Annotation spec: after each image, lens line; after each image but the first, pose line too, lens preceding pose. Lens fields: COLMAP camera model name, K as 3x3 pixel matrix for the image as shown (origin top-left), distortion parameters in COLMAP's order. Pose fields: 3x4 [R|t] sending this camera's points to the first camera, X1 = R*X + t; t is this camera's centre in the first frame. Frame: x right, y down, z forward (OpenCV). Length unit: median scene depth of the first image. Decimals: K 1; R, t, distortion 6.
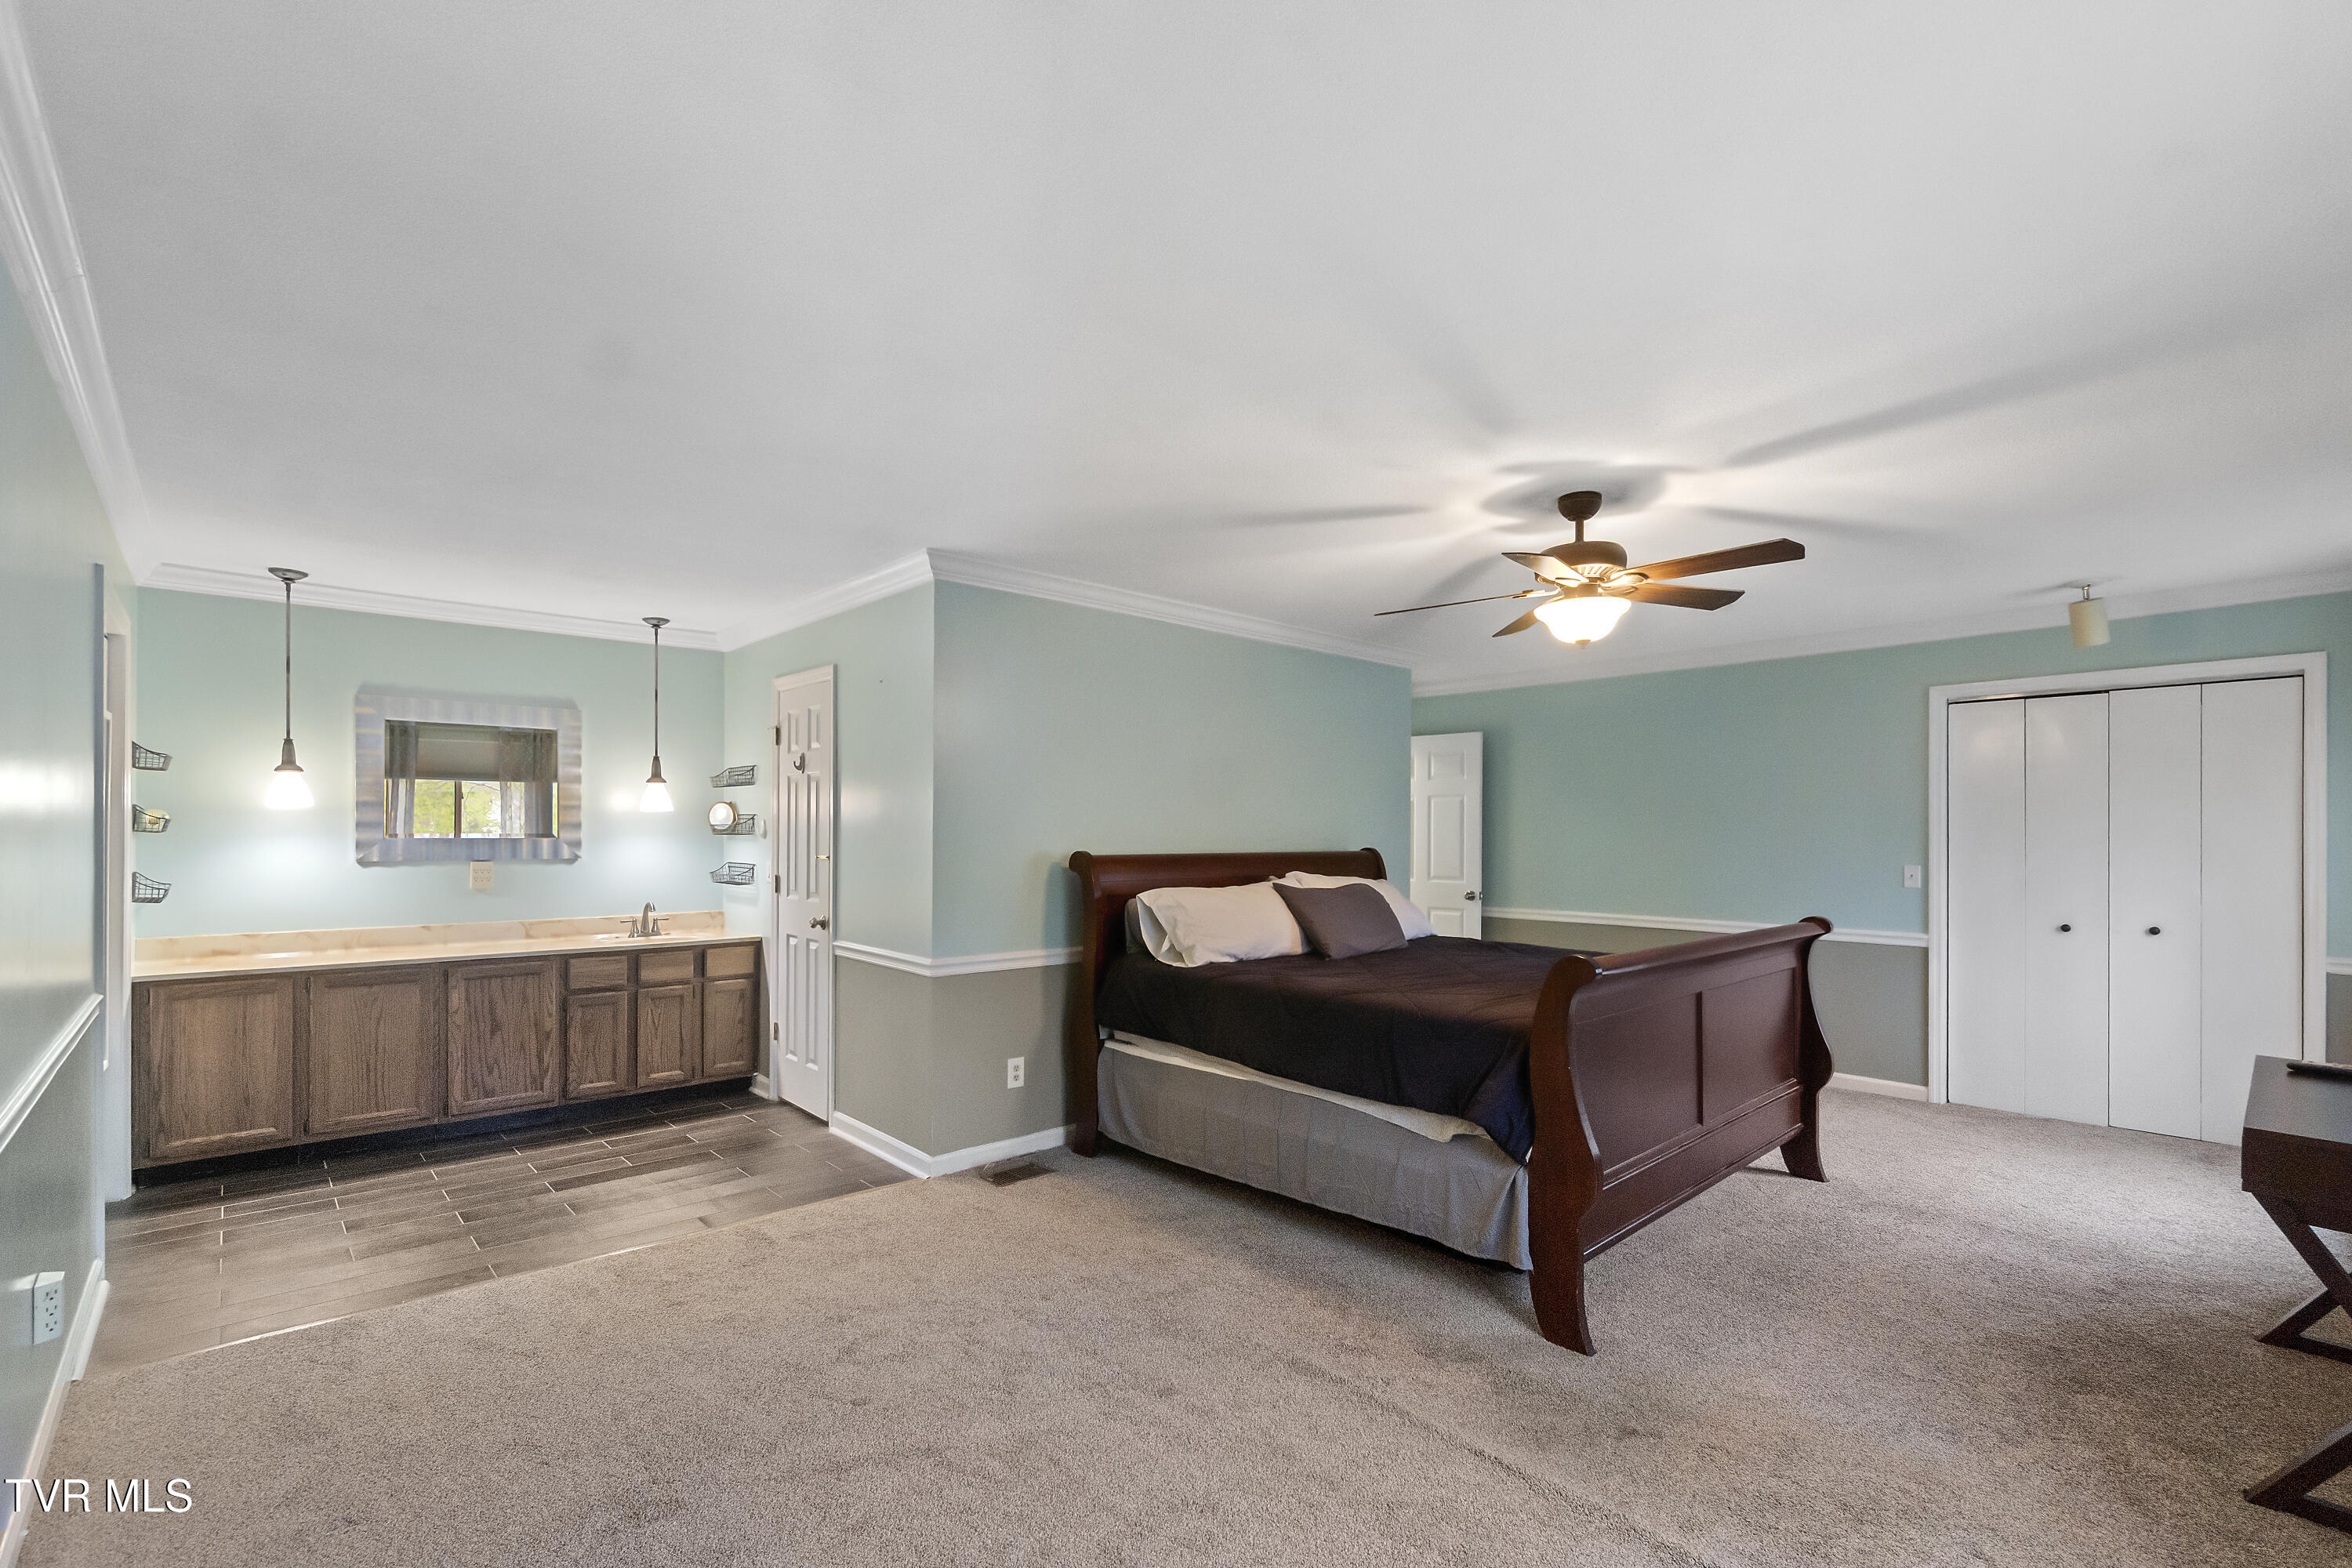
lens RADIAL K [[995.0, 0, 1181.6], [0, 995.0, 834.6], [0, 0, 1]] dist [0.015520, 0.000146]
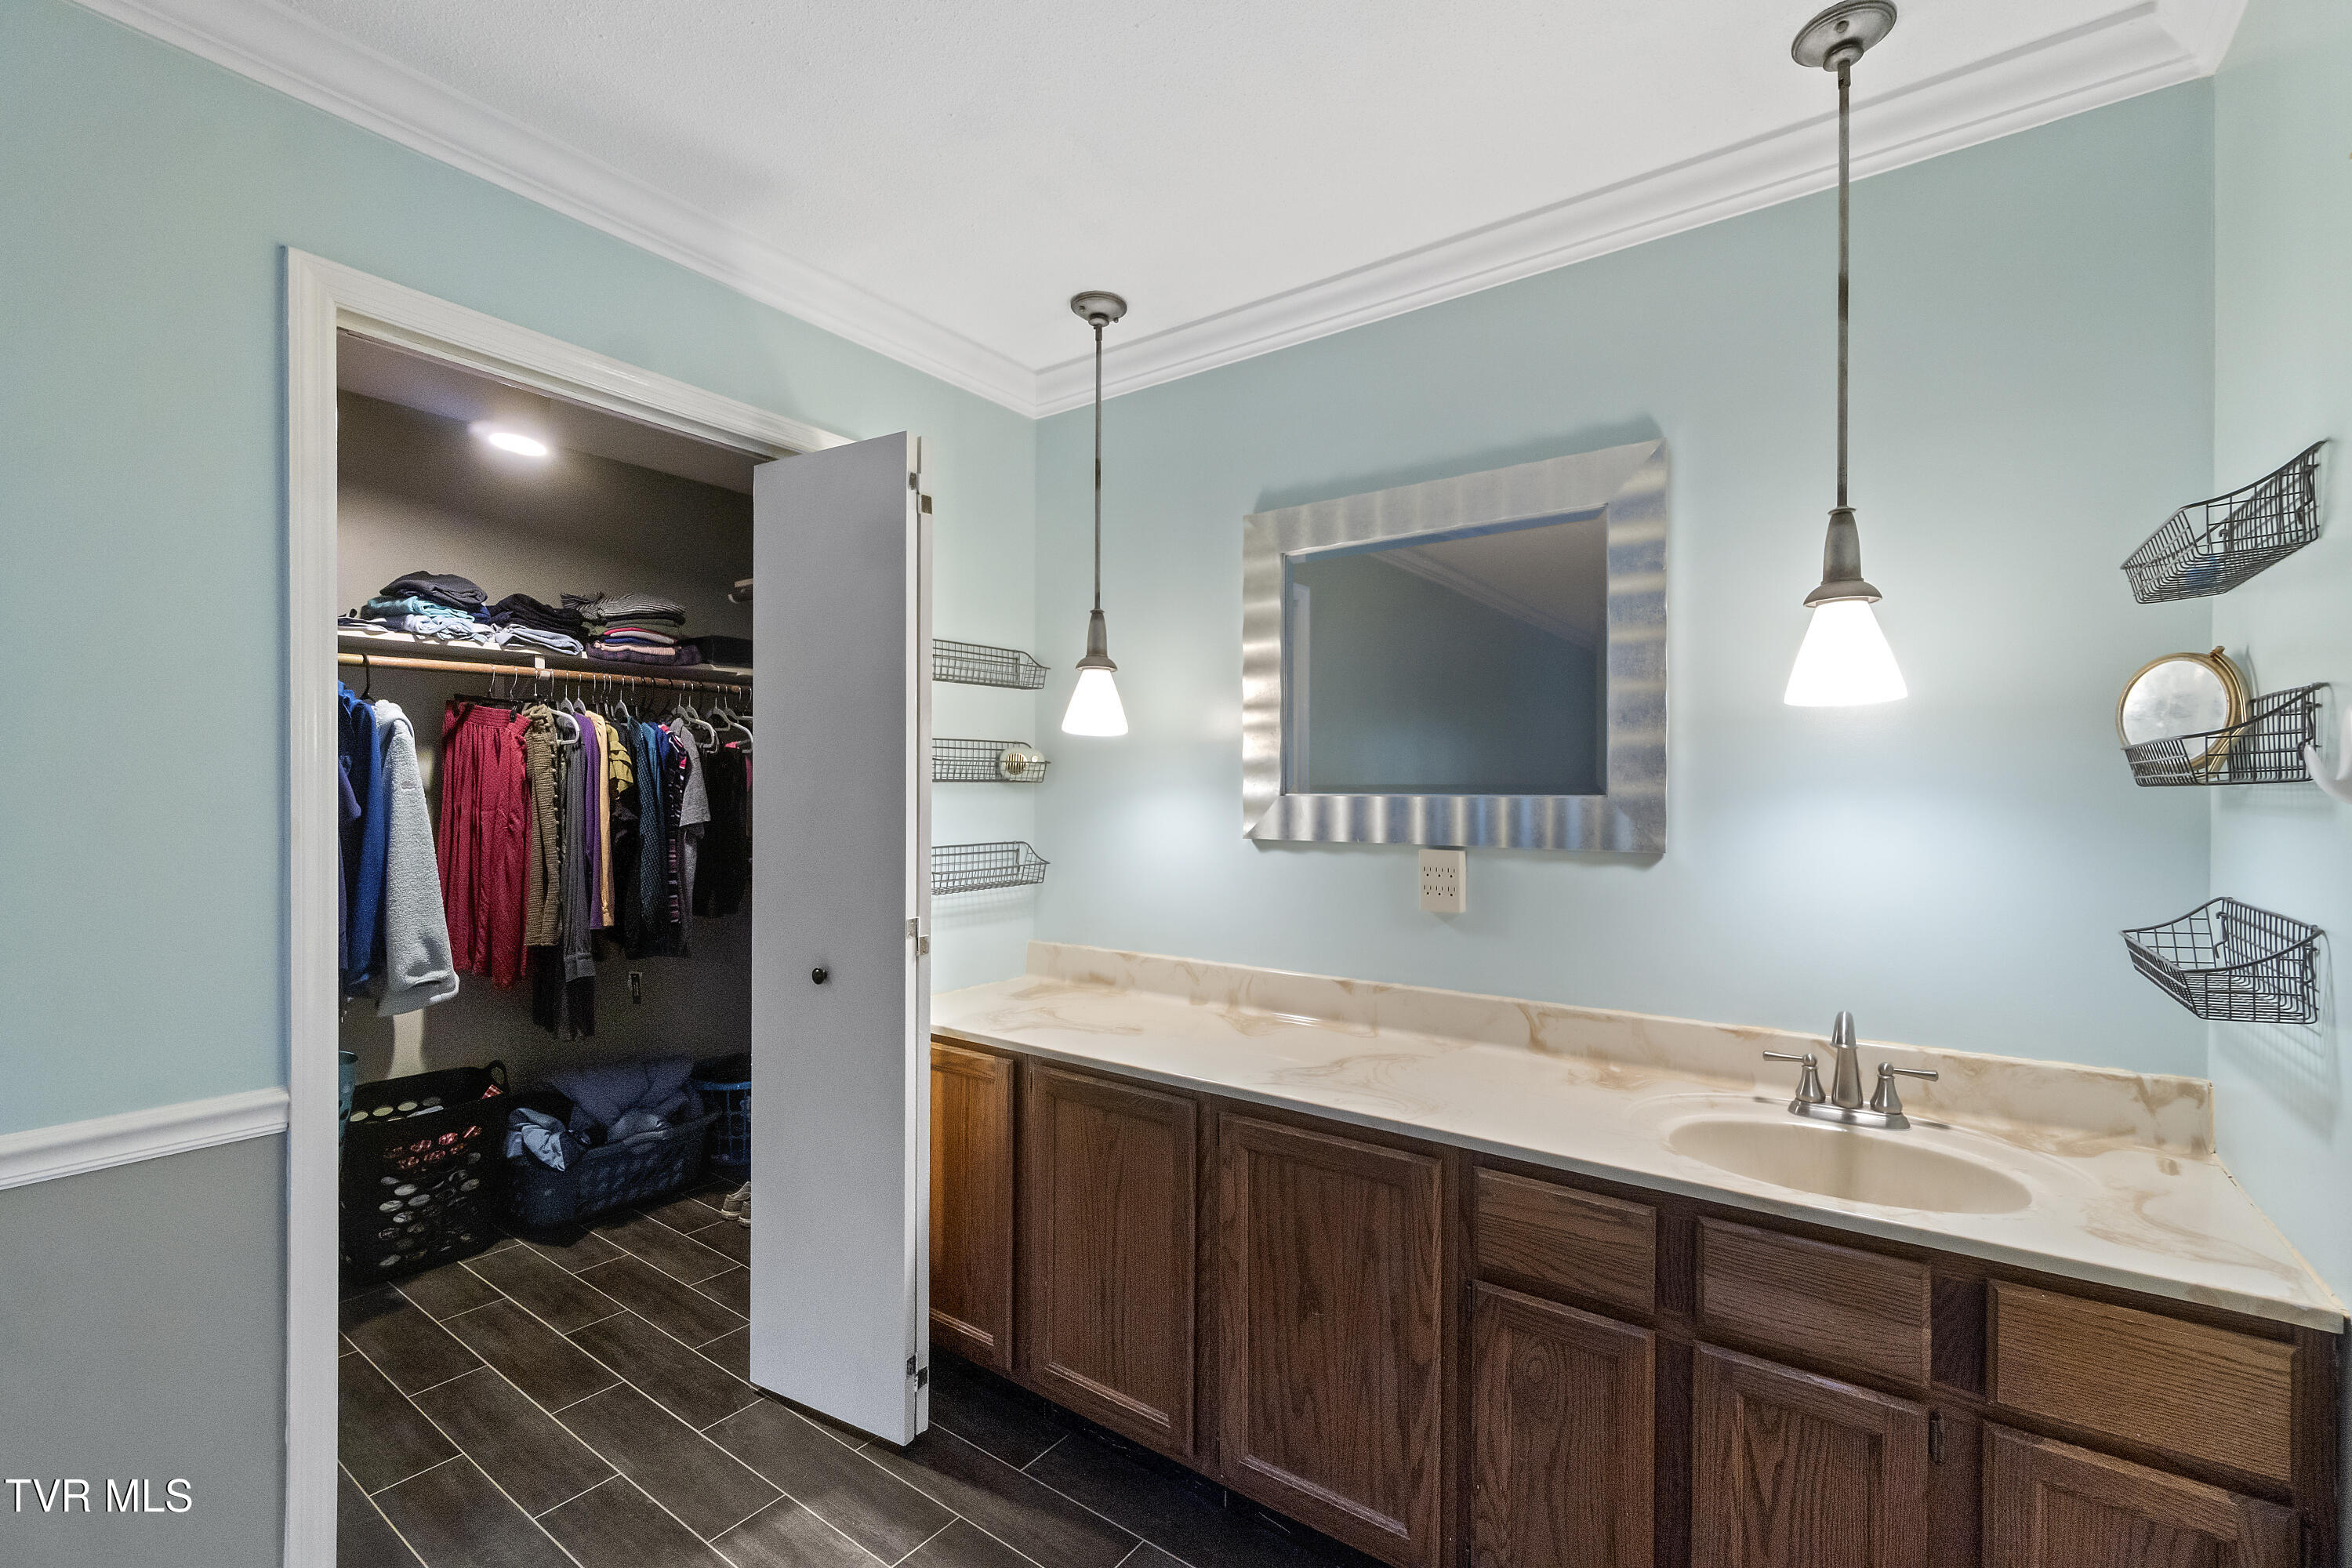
lens RADIAL K [[1010.8, 0, 1175.6], [0, 1010.8, 789.0], [0, 0, 1]] dist [-0.001458, -0.000059]
pose [[0.173163, 0.000037, -0.984893, -0.256194], [-0.002176, 0.999998, -0.000345, 0.001436], [0.984891, 0.002203, 0.173163, 0.710613]]
